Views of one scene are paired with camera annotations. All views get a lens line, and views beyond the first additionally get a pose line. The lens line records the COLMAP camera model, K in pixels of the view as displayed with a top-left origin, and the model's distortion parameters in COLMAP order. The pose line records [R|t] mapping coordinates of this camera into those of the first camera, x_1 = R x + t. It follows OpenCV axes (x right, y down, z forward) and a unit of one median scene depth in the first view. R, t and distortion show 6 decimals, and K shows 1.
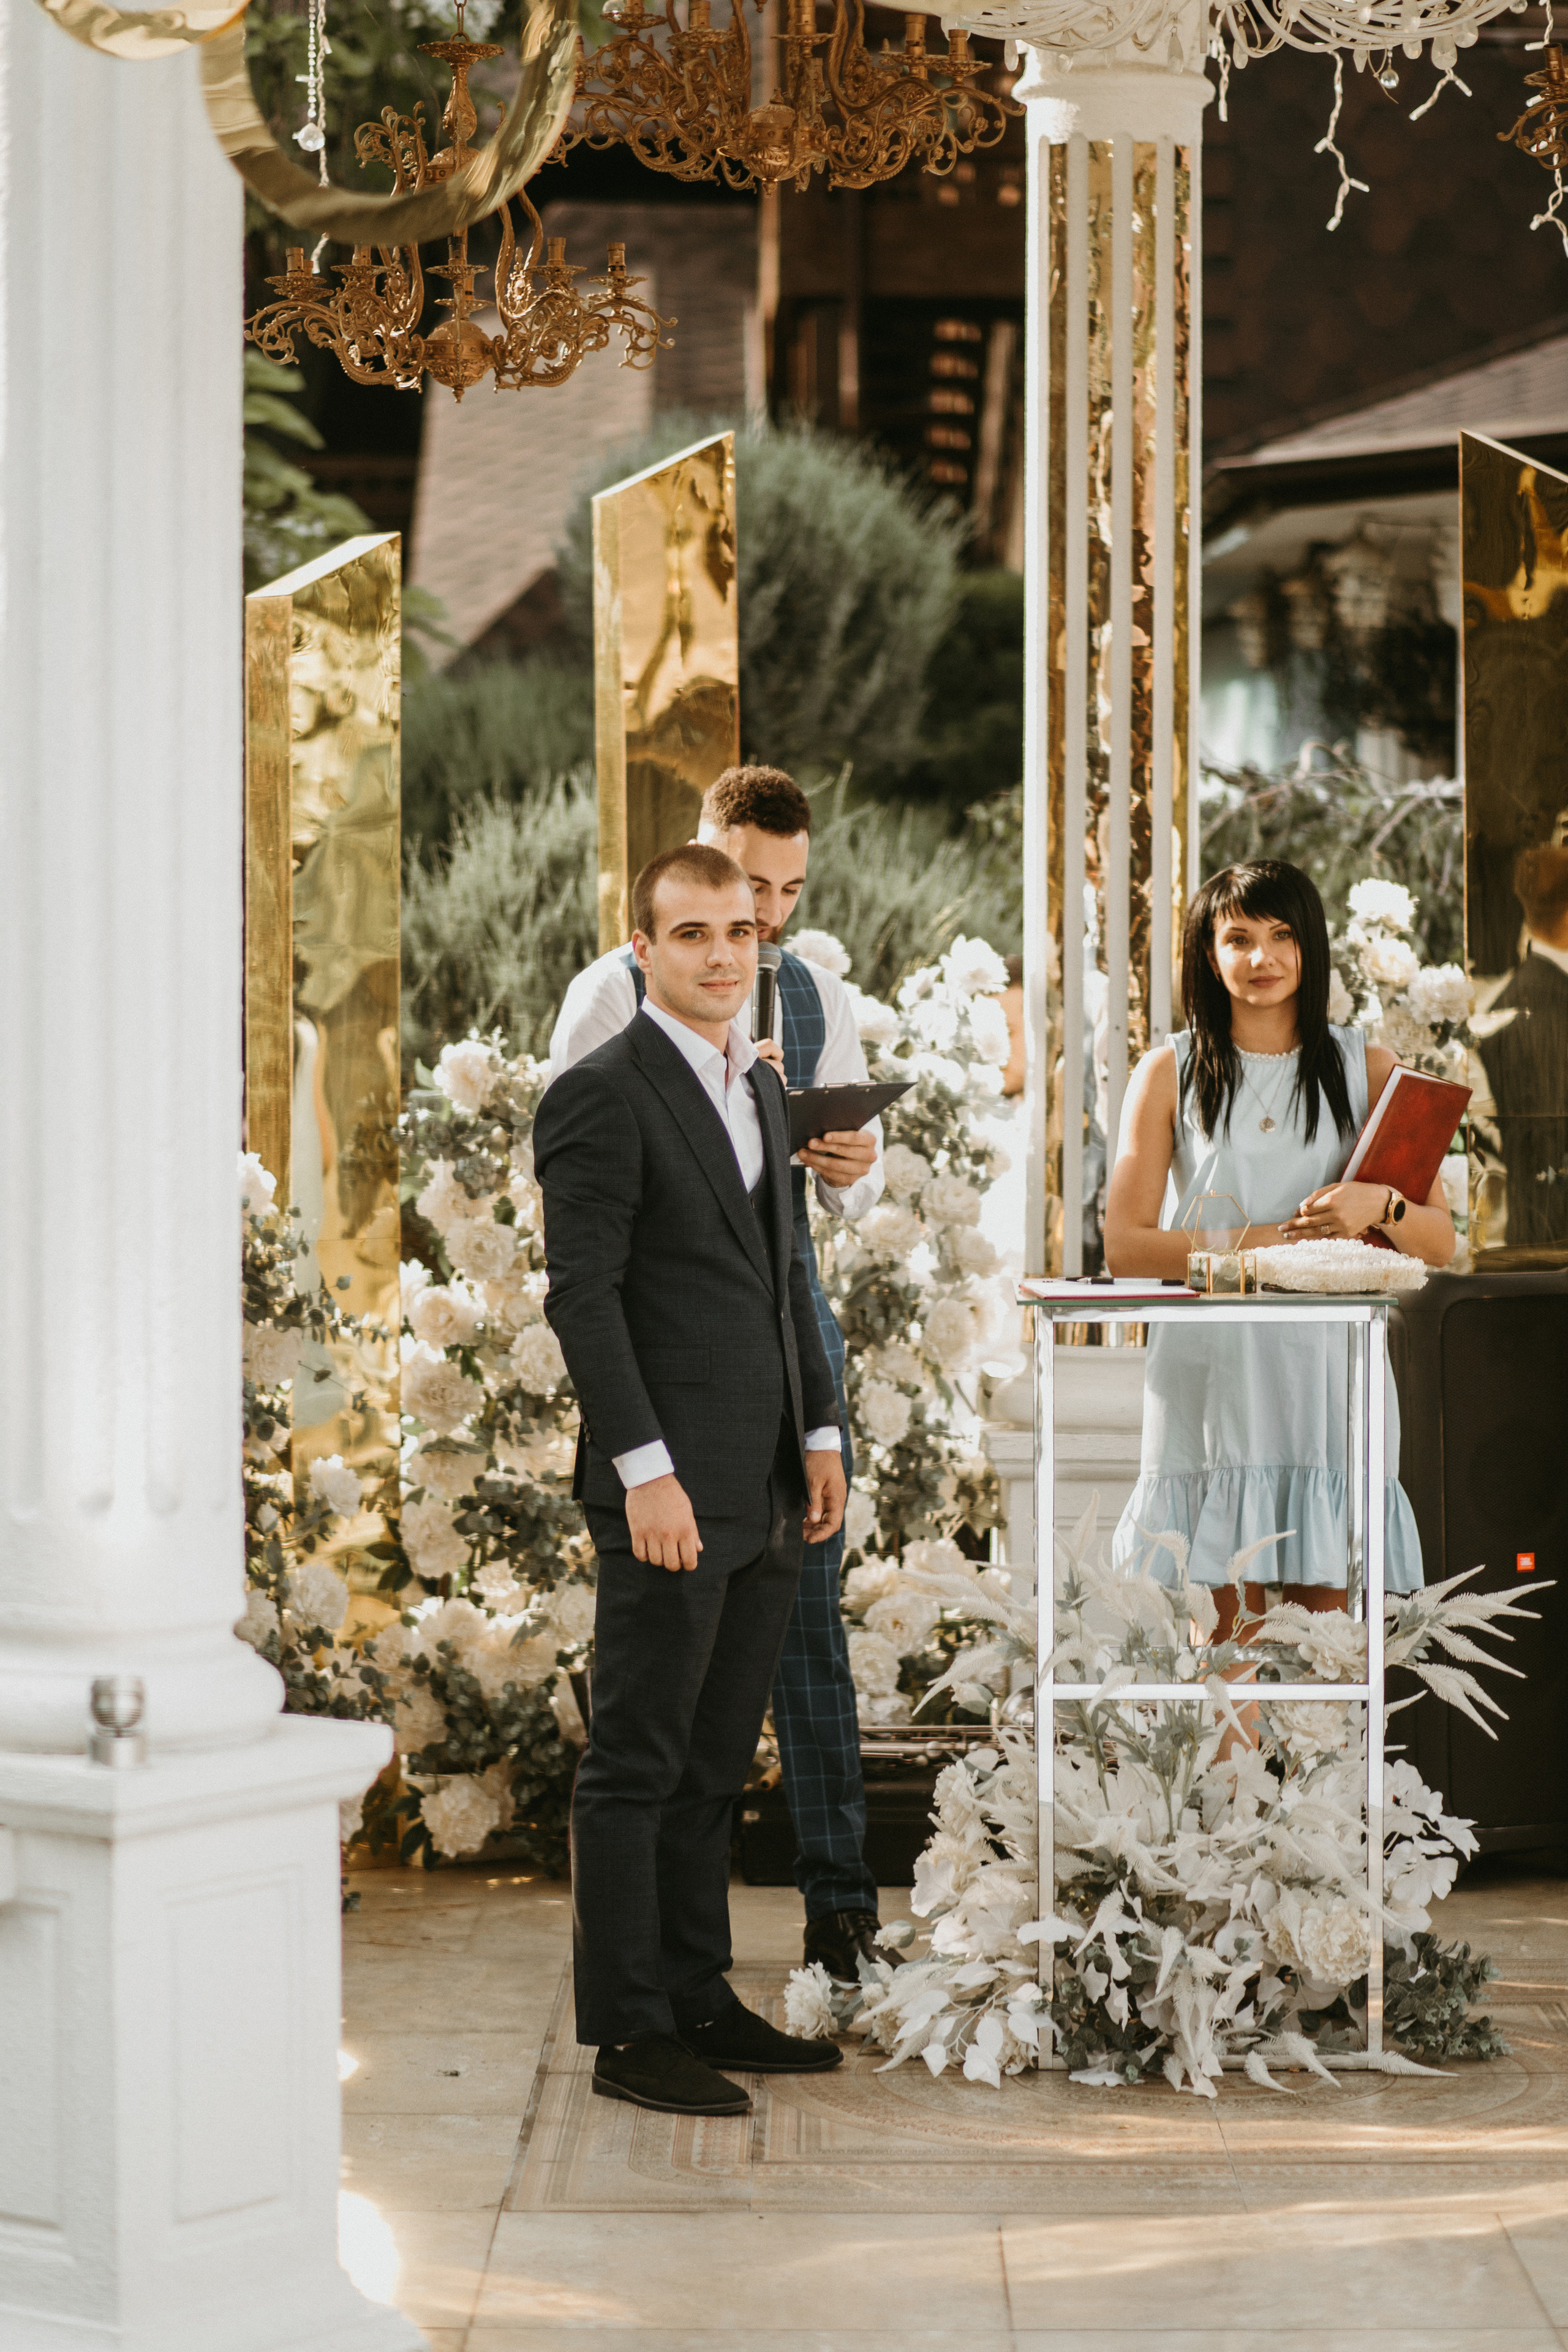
lens RADIAL K [[5593.0, 0, 784.0], [0, 5593.0, 1176.0], [0, 0, 1]] dist [-0.050911, -0.752848]
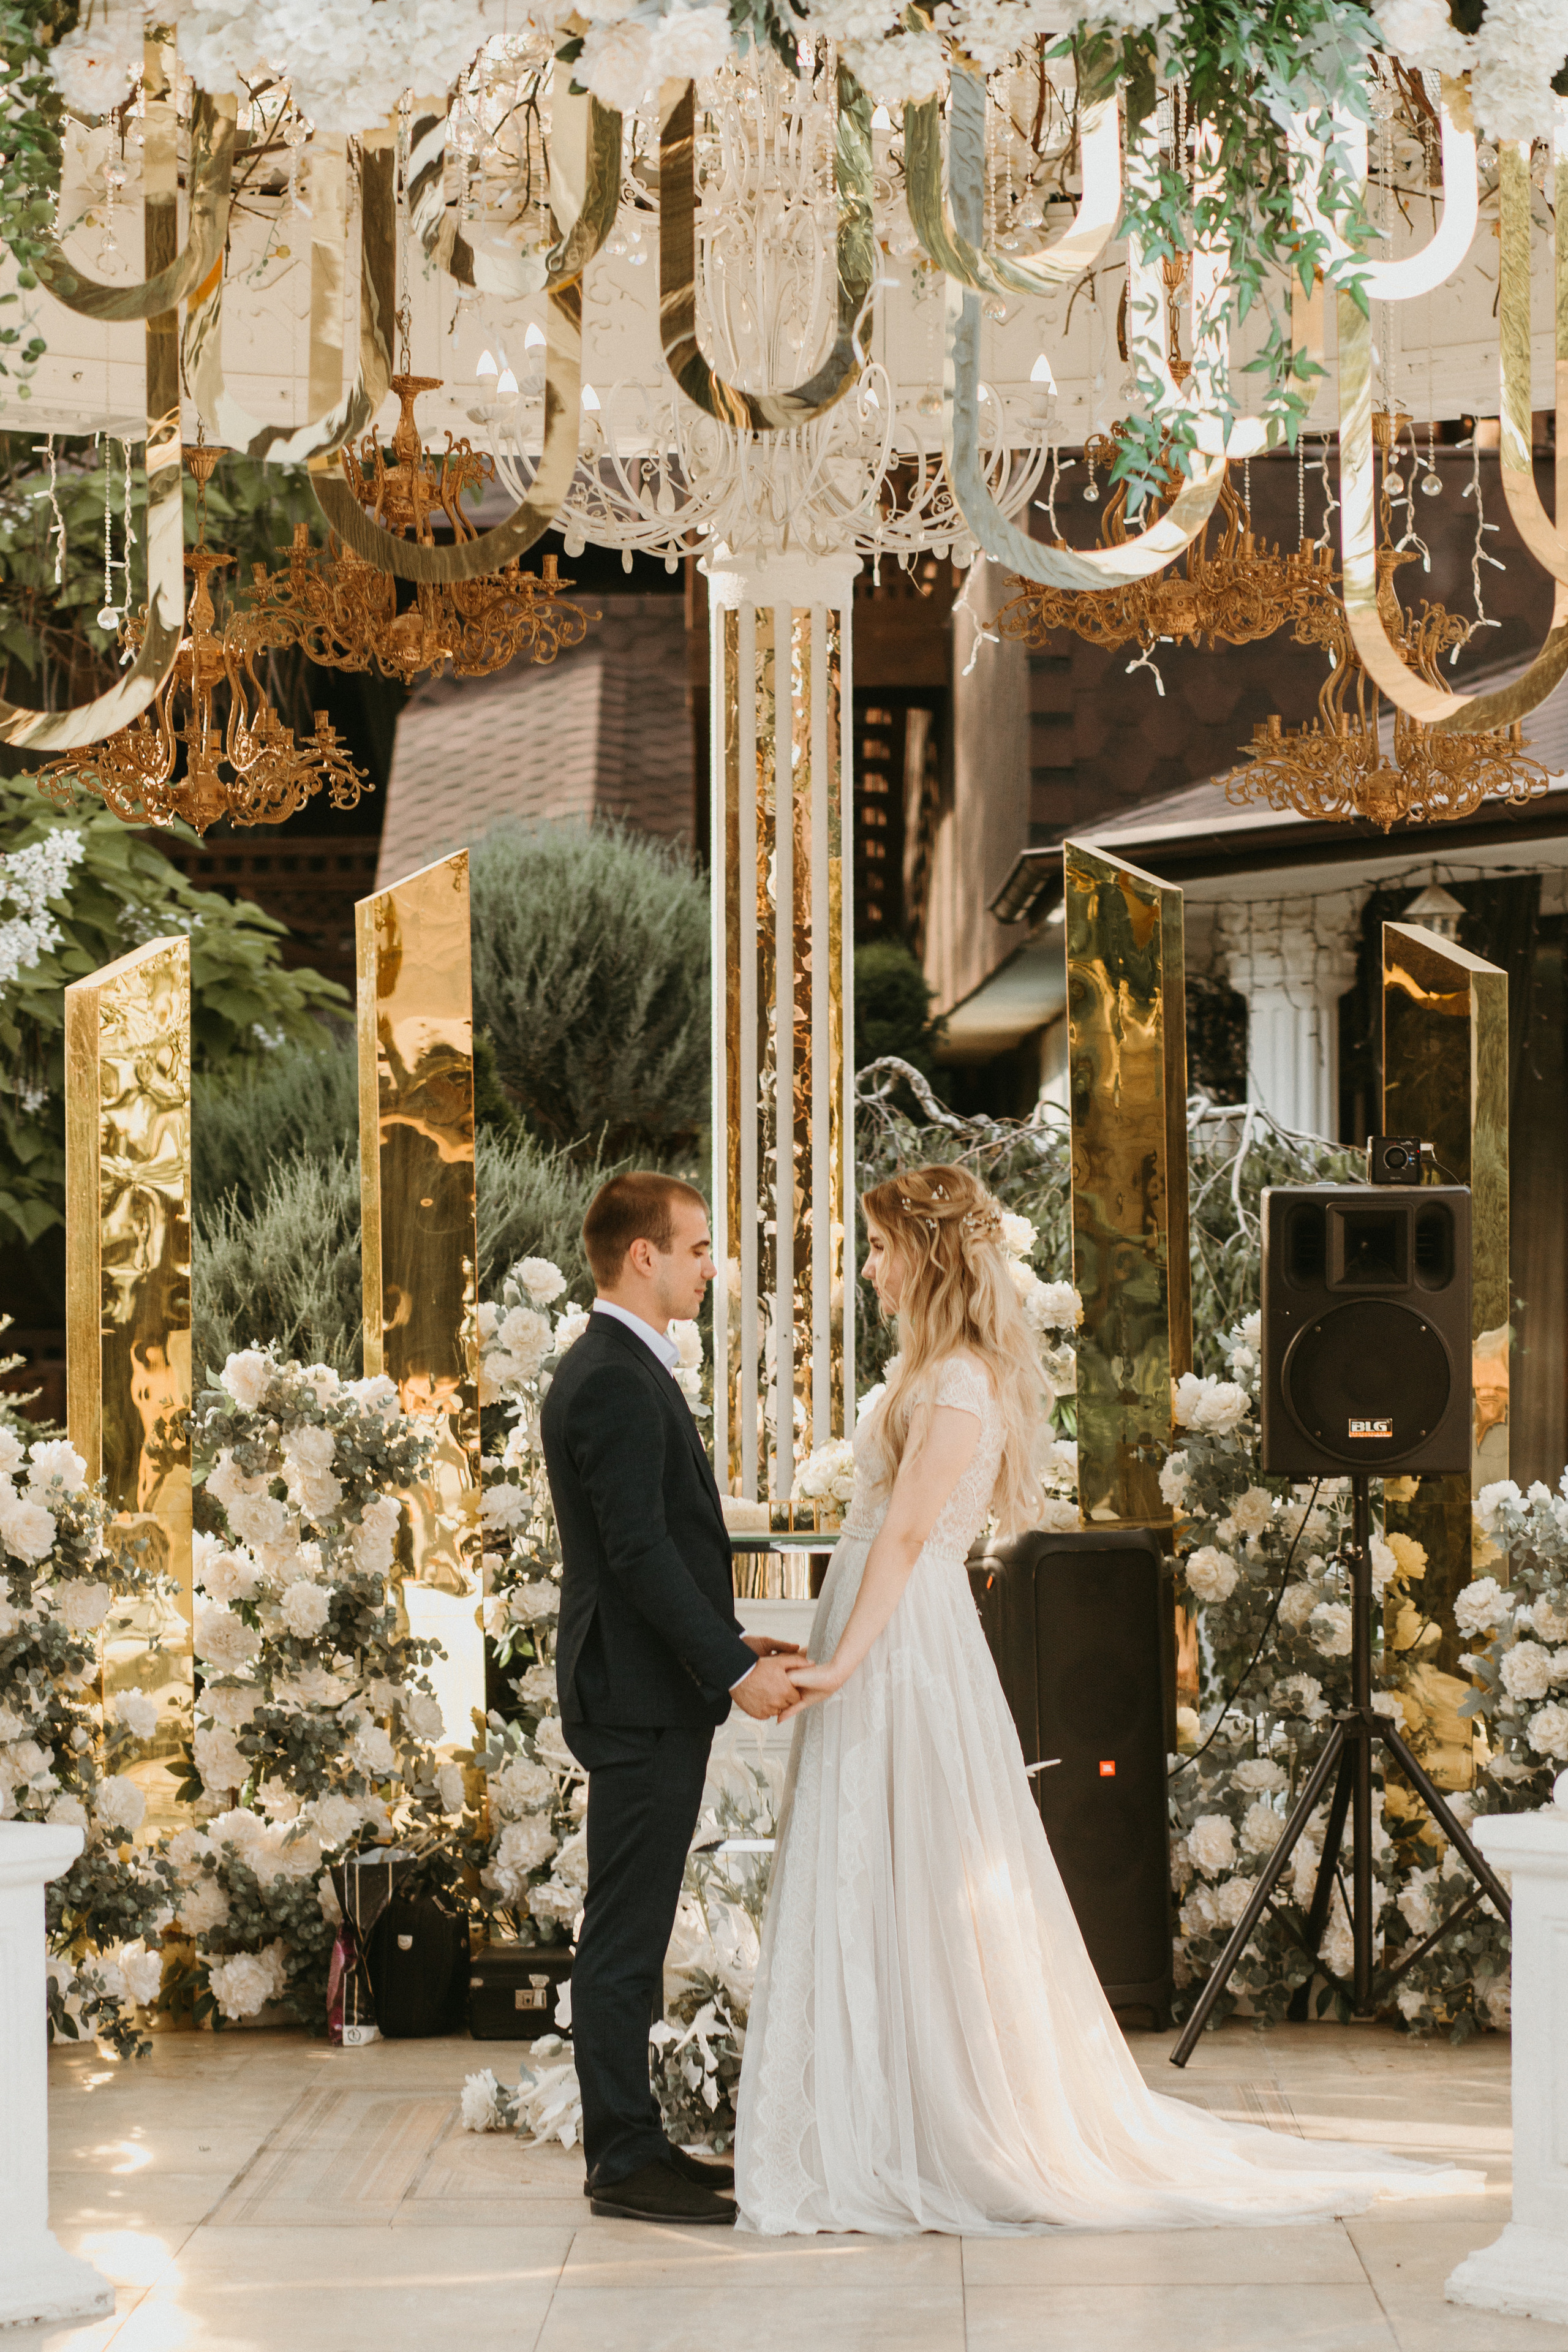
lens RADIAL K [[5551.6, 0, 551.6], [0, 5551.6, 1302.1], [0, 0, 1]] dist [0.003897, -0.161401]
pose [[0.999122, -0.008294, -0.041057, 0.059548], [0.006533, 0.999061, -0.042839, 0.017769], [0.041374, 0.042534, 0.998238, -0.207622]]
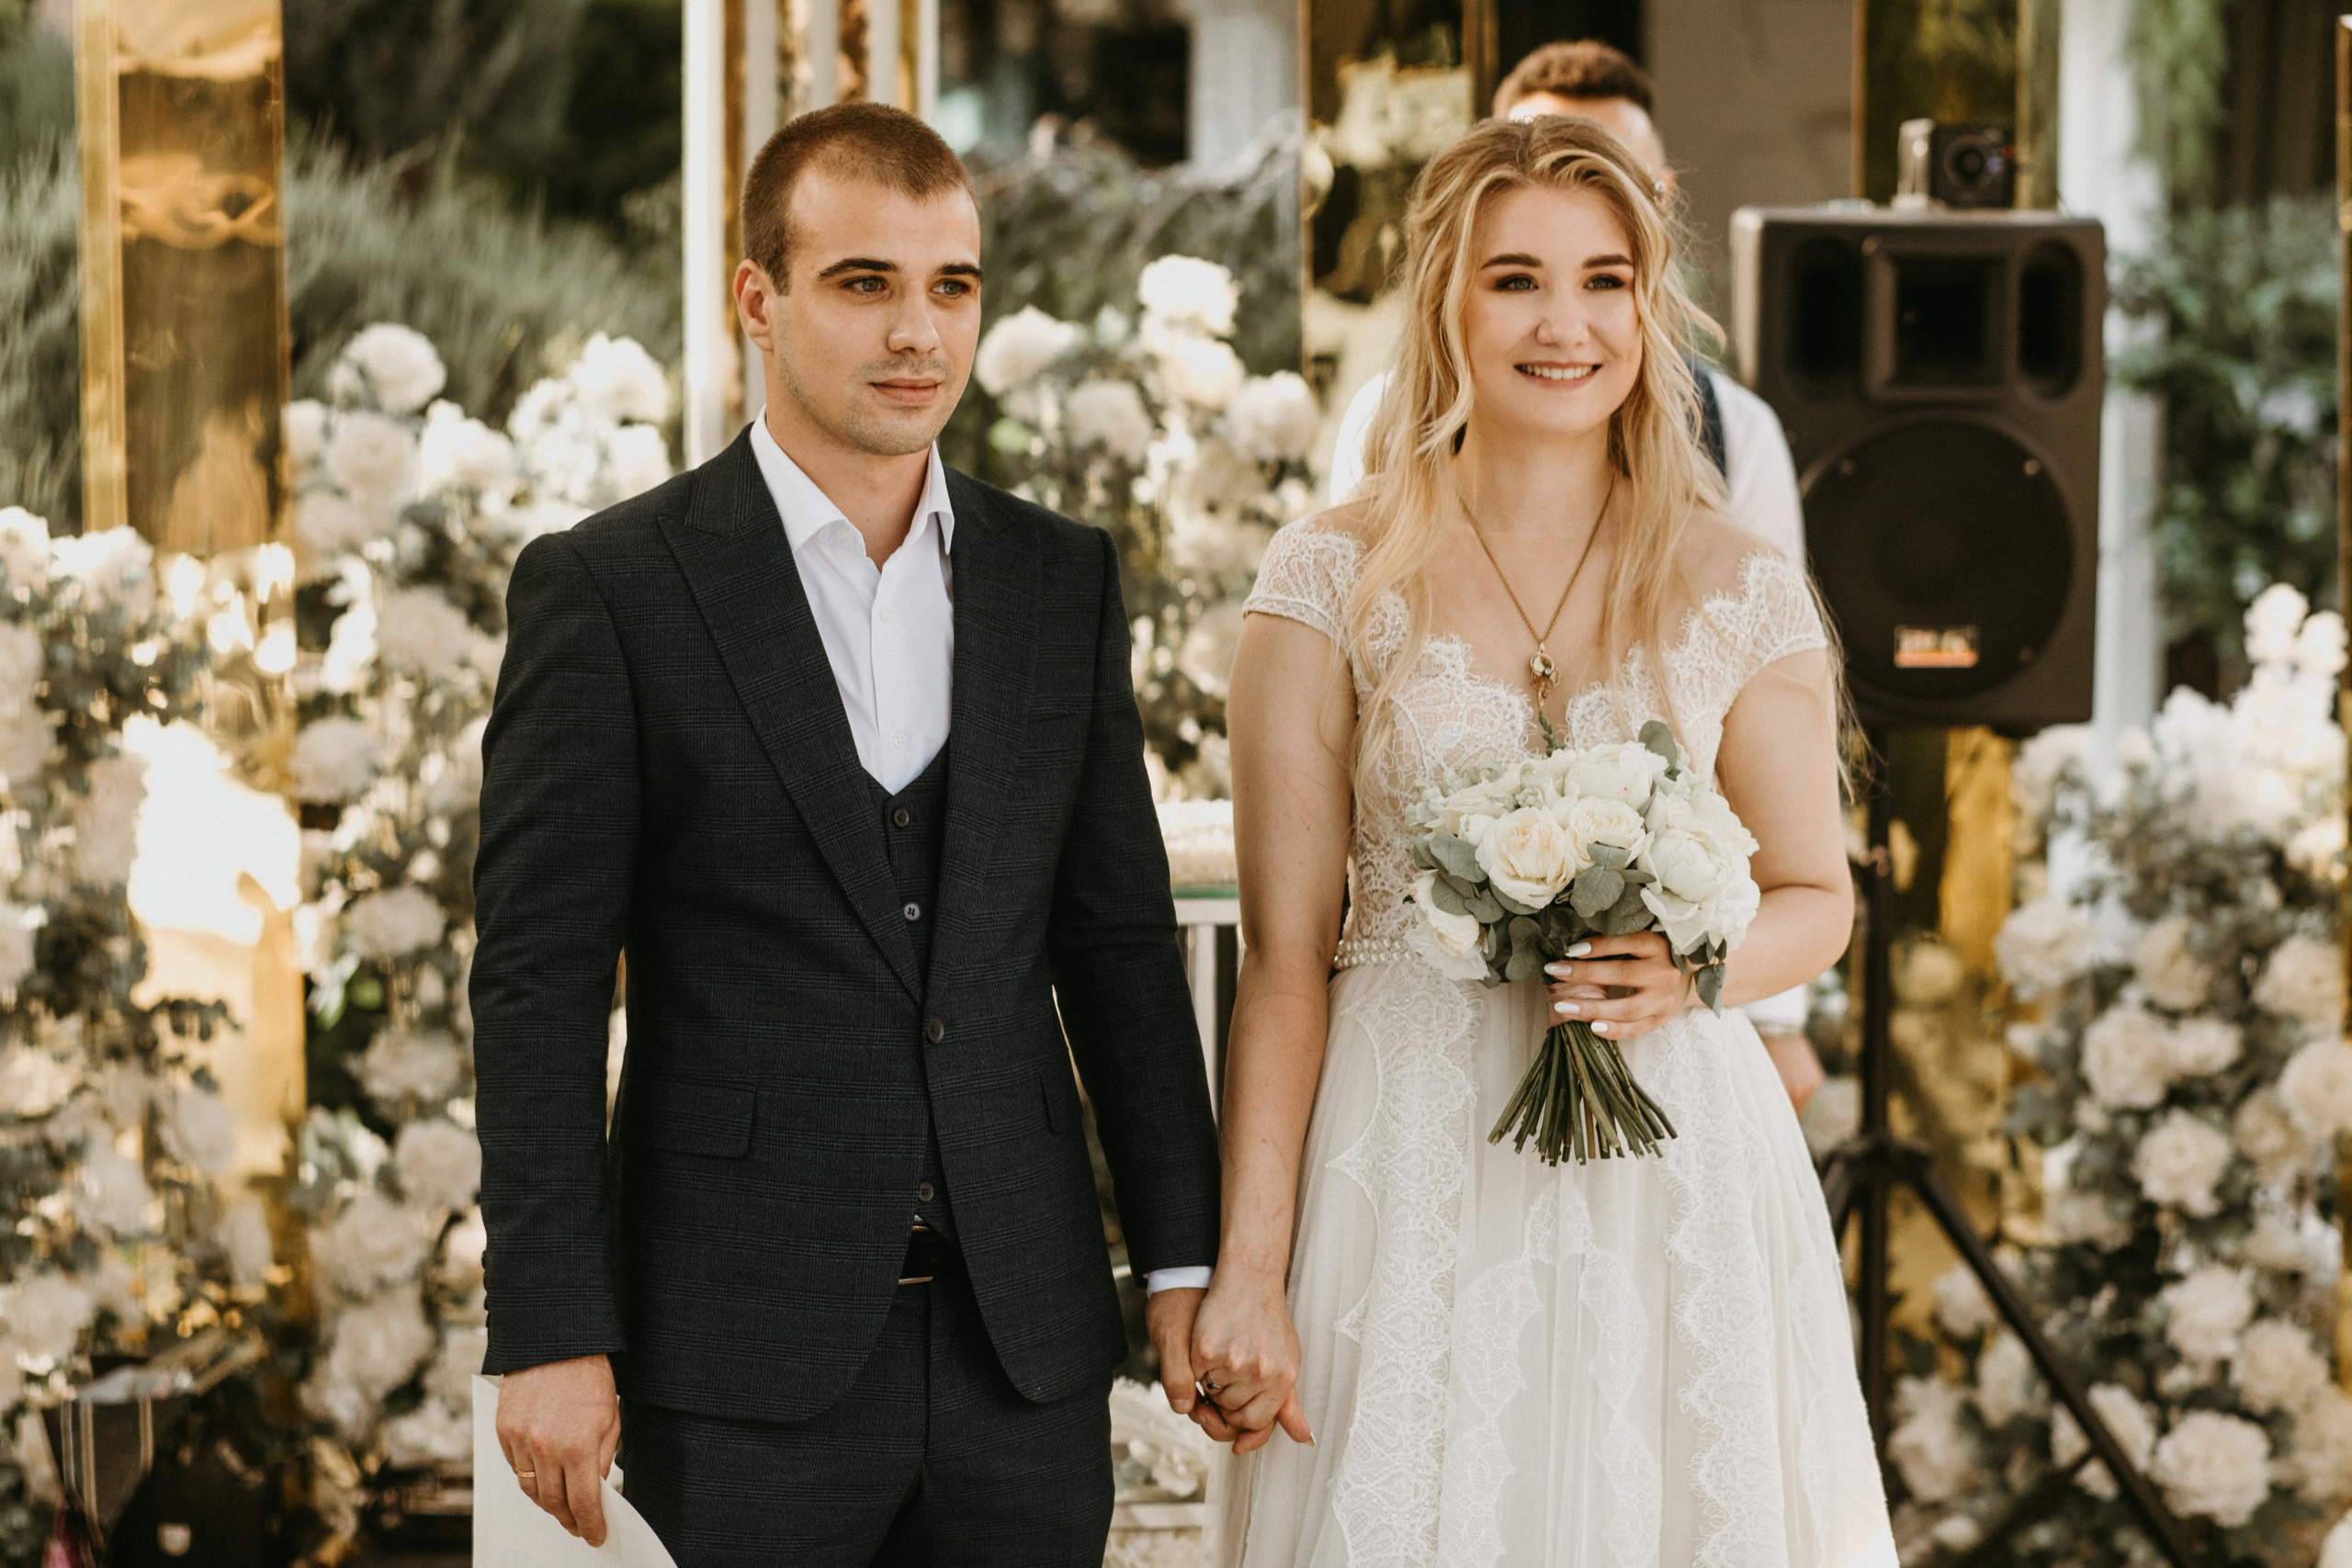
lens RADIAL K [[5592.5, 0, 1176.0], [0, 5592.5, 784.0], [0, 0, 1]] dist [-0.050911, -0.752848]
pose [[0.991767, -0.007932, 0.127813, 0.013429], [0.004644, 0.999651, 0.026002, -0.004614], [-0.127974, -0.025195, 0.991457, 0.298052]]
